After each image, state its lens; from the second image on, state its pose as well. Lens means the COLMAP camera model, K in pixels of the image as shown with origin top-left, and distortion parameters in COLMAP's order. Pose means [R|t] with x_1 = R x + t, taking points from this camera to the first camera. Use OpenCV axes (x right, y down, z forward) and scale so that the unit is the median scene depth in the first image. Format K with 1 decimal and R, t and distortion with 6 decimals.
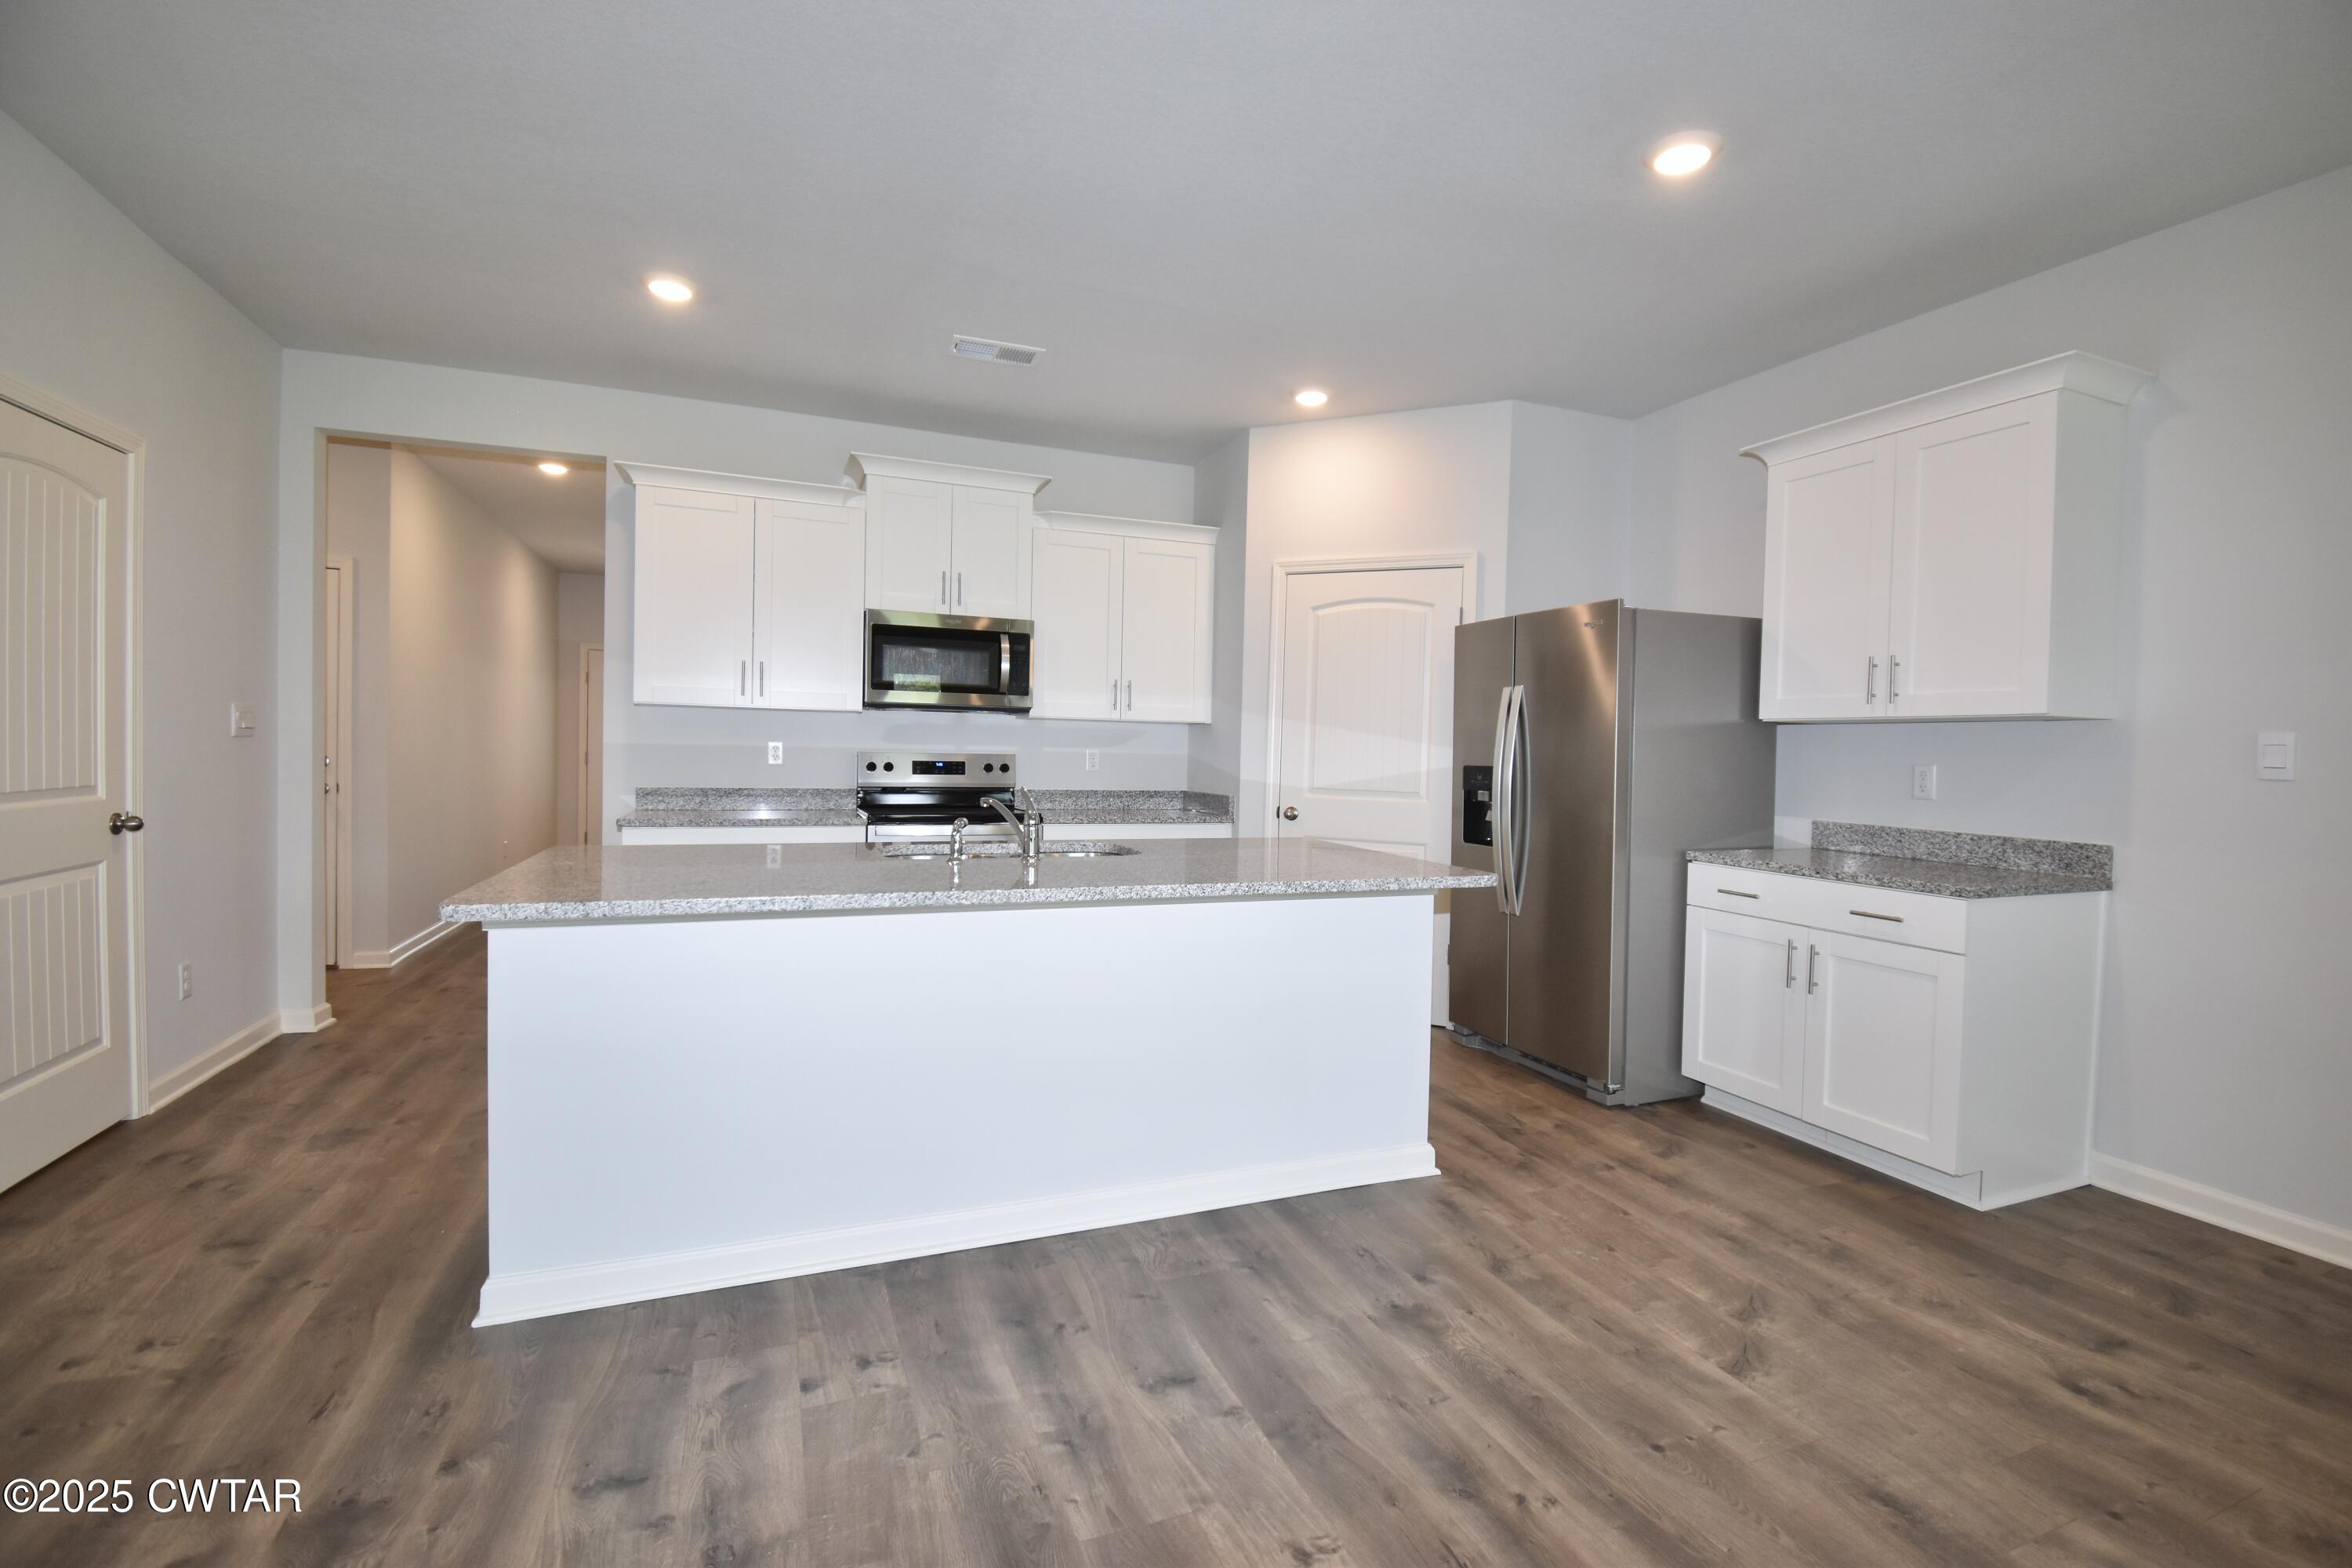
lens RADIAL K [[1036.1, 0, 1186.2], [0, 1036.1, 773.6], [0, 0, 1]] dist [0.016881, -0.024229]
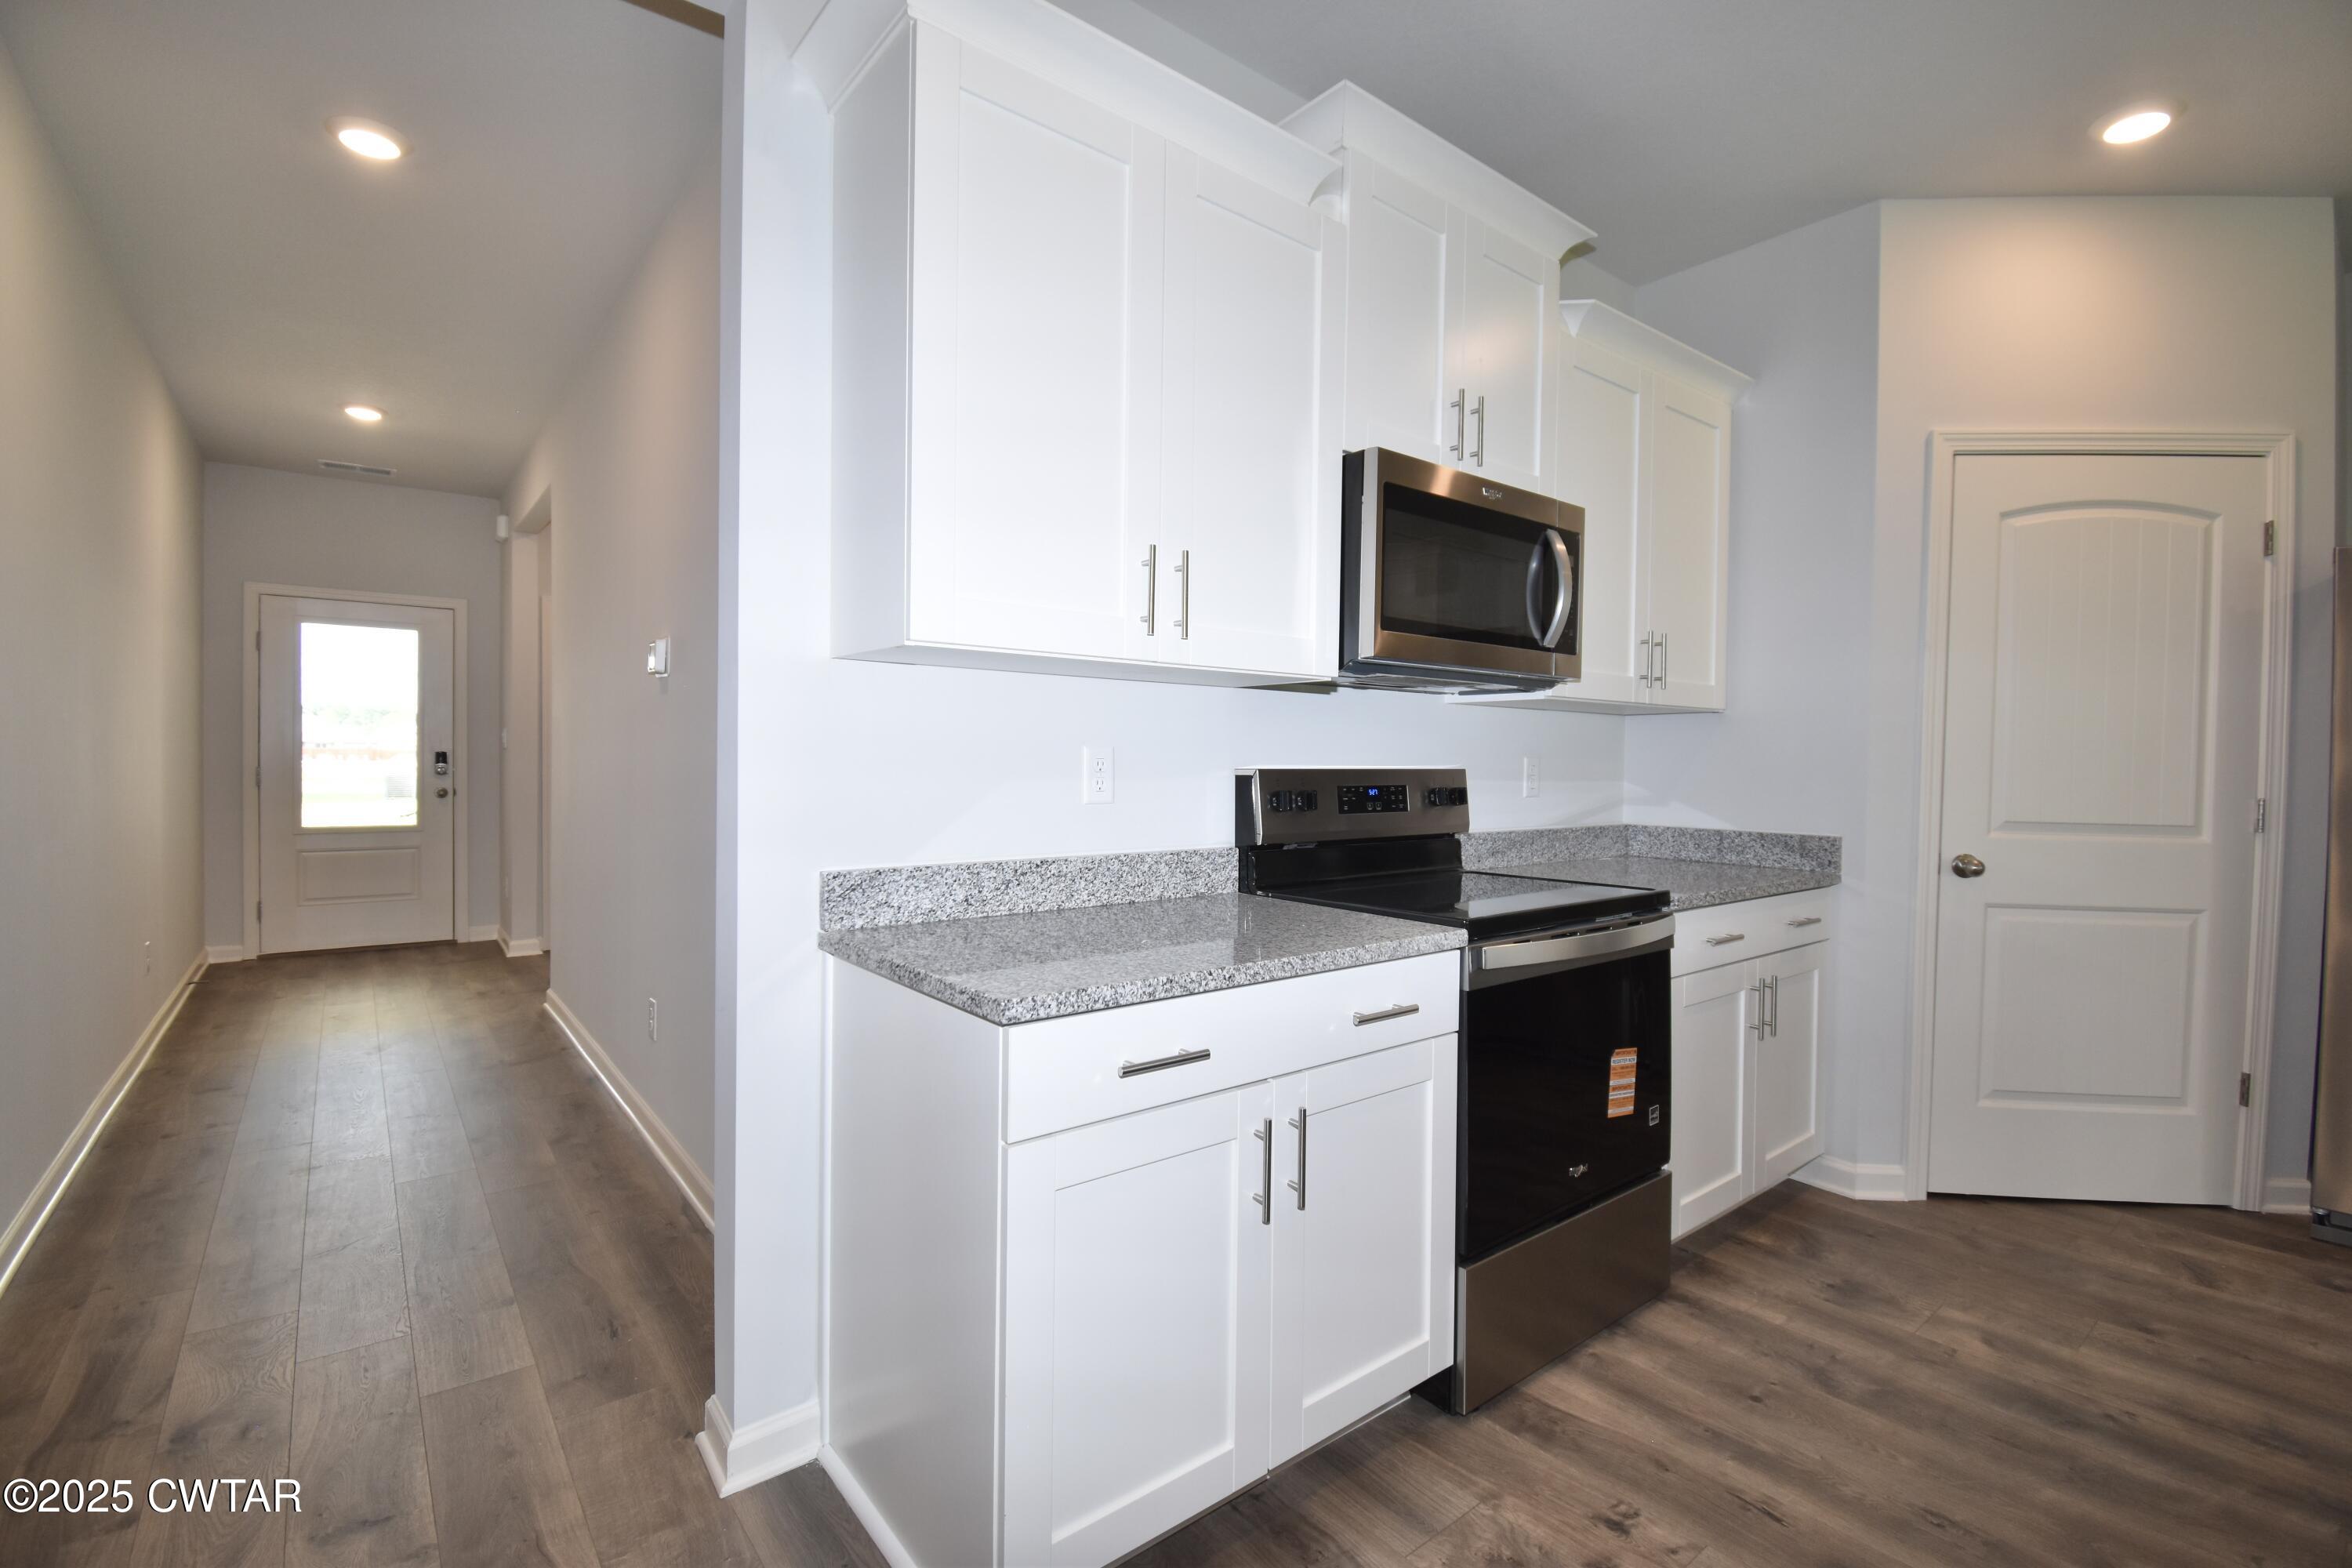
lens RADIAL K [[1030.8, 0, 1203.3], [0, 1030.8, 776.0], [0, 0, 1]] dist [-0.000638, -0.012097]
pose [[0.952866, -0.014490, 0.303046, -0.731862], [0.015325, 0.999882, -0.000378, -0.027653], [-0.303005, 0.005004, 0.952976, 0.878128]]
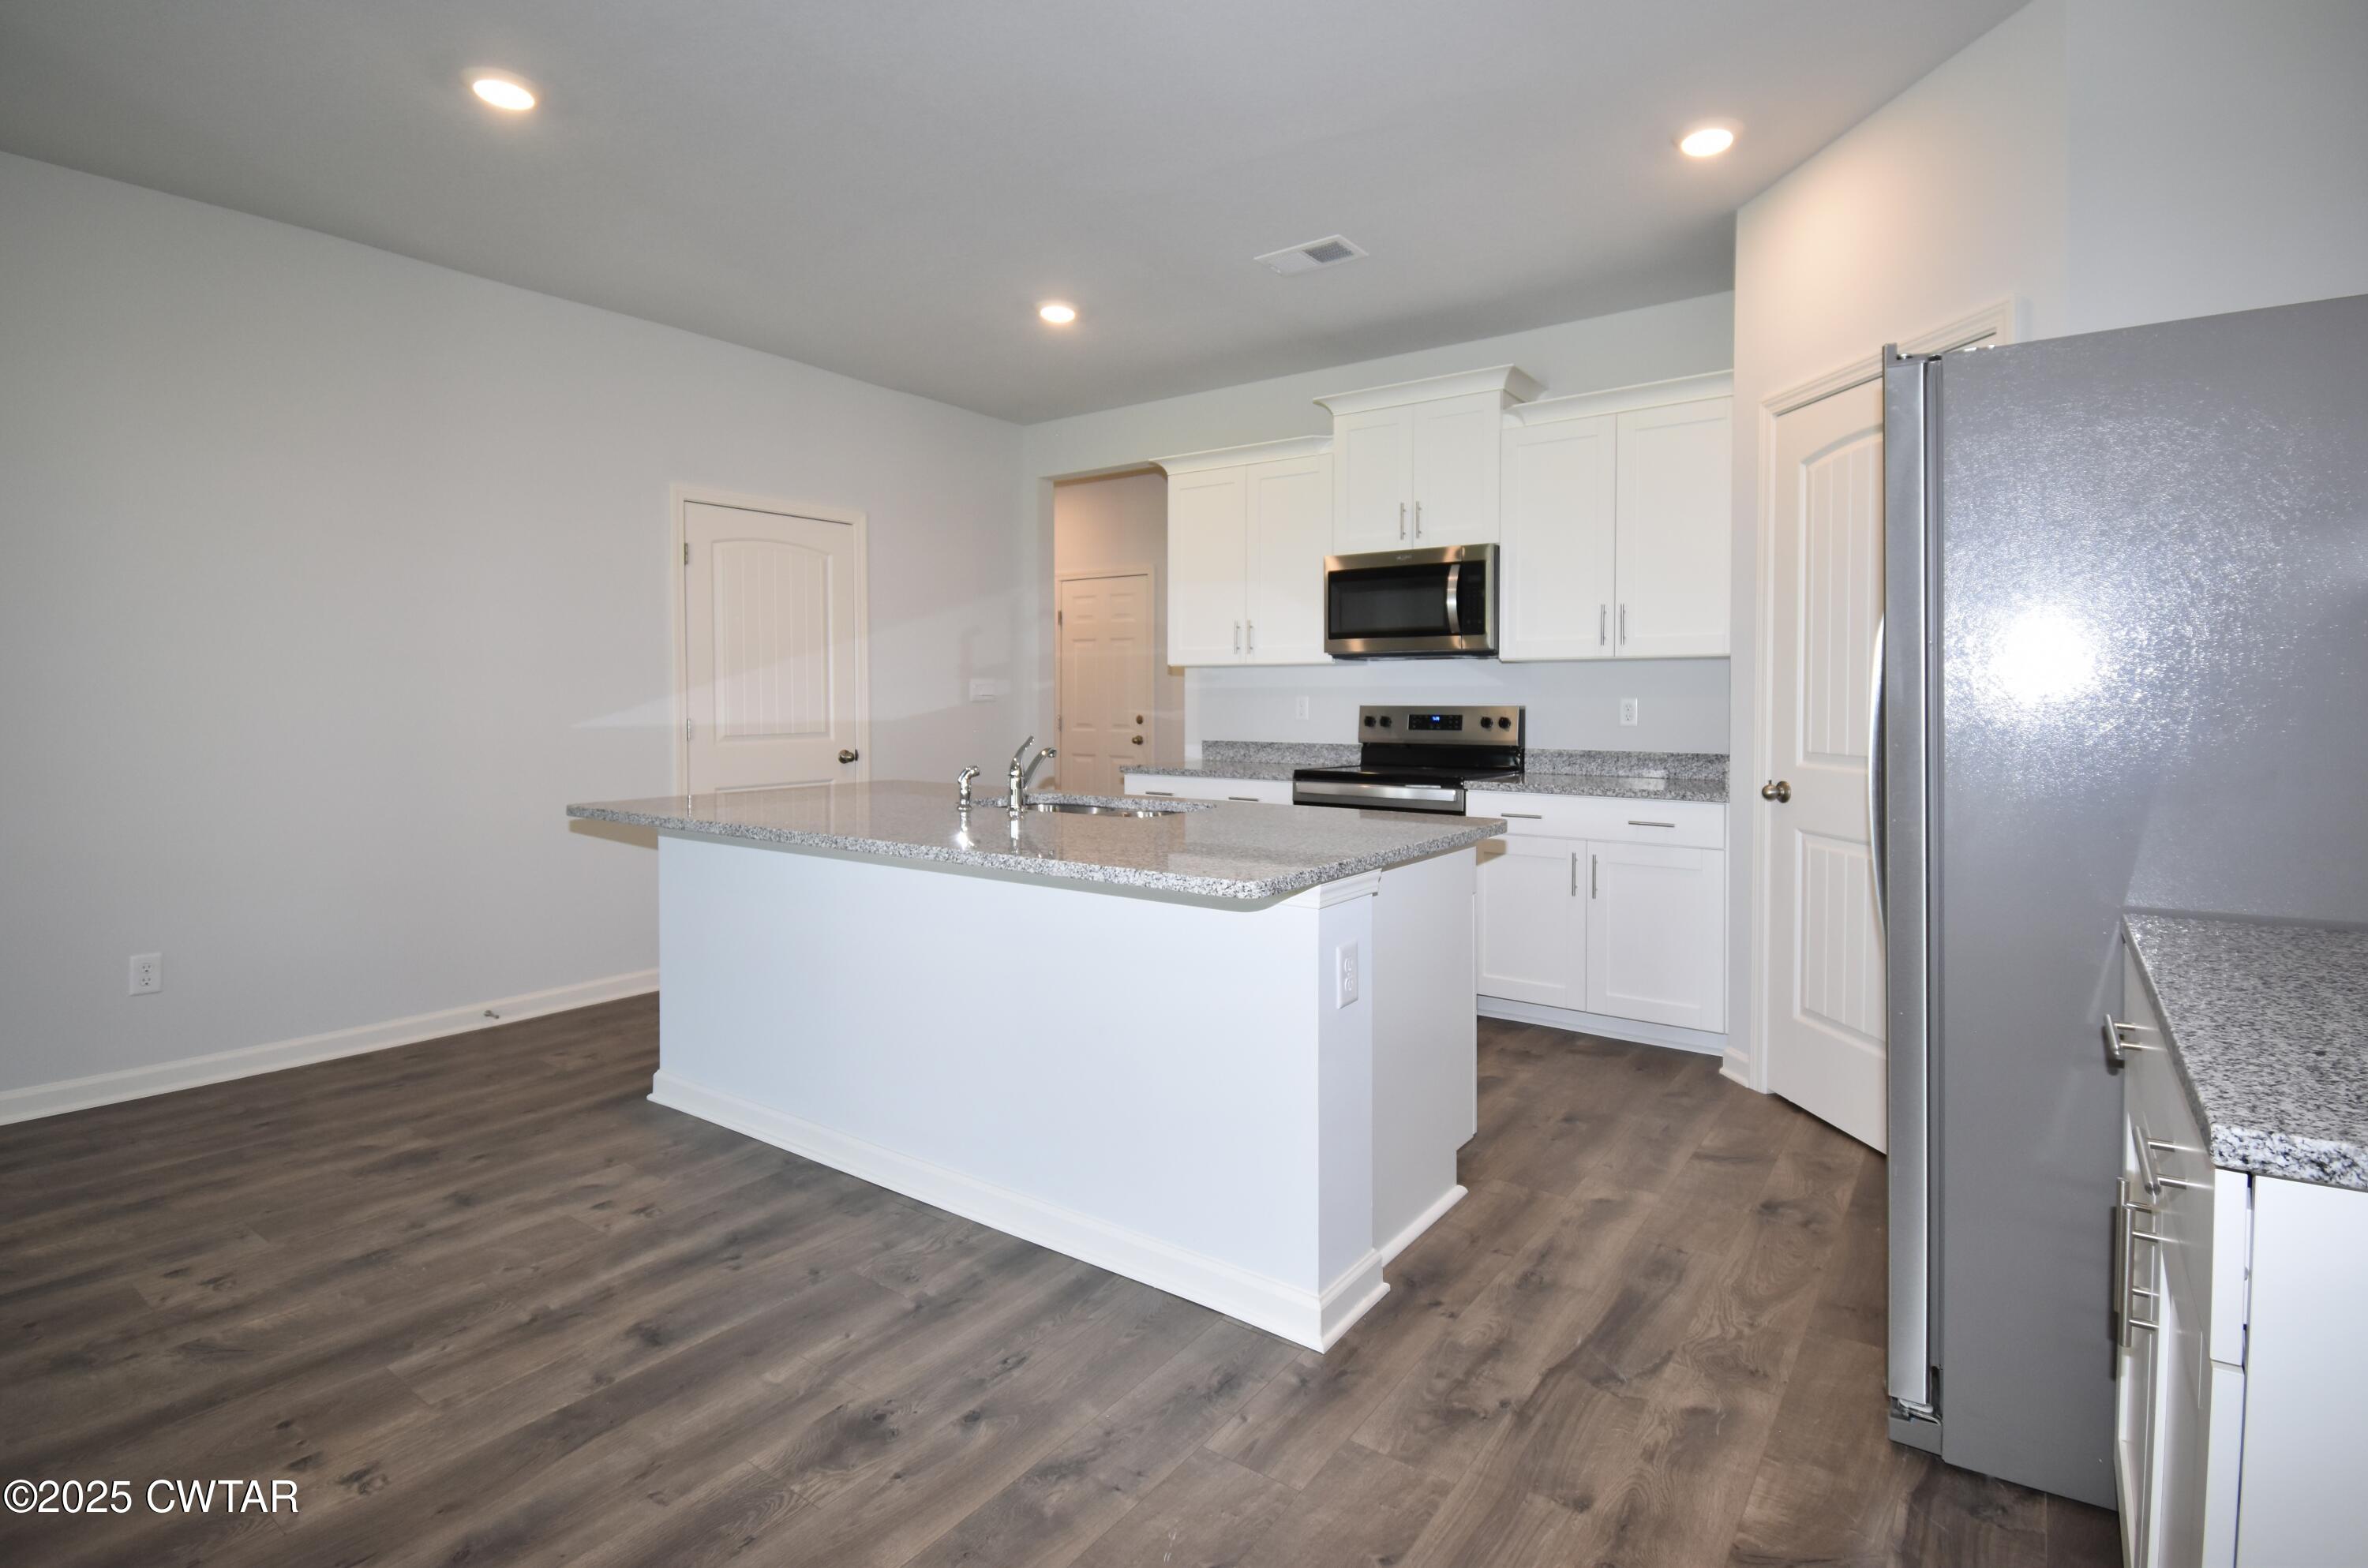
lens RADIAL K [[1117.4, 0, 1270.0], [0, 1117.4, 709.1], [0, 0, 1]] dist [0.021256, -0.026240]
pose [[0.565156, -0.014081, -0.824864, 0.741273], [-0.007468, 0.999726, -0.022183, 0.008006], [0.824950, 0.018696, 0.564896, 0.540118]]
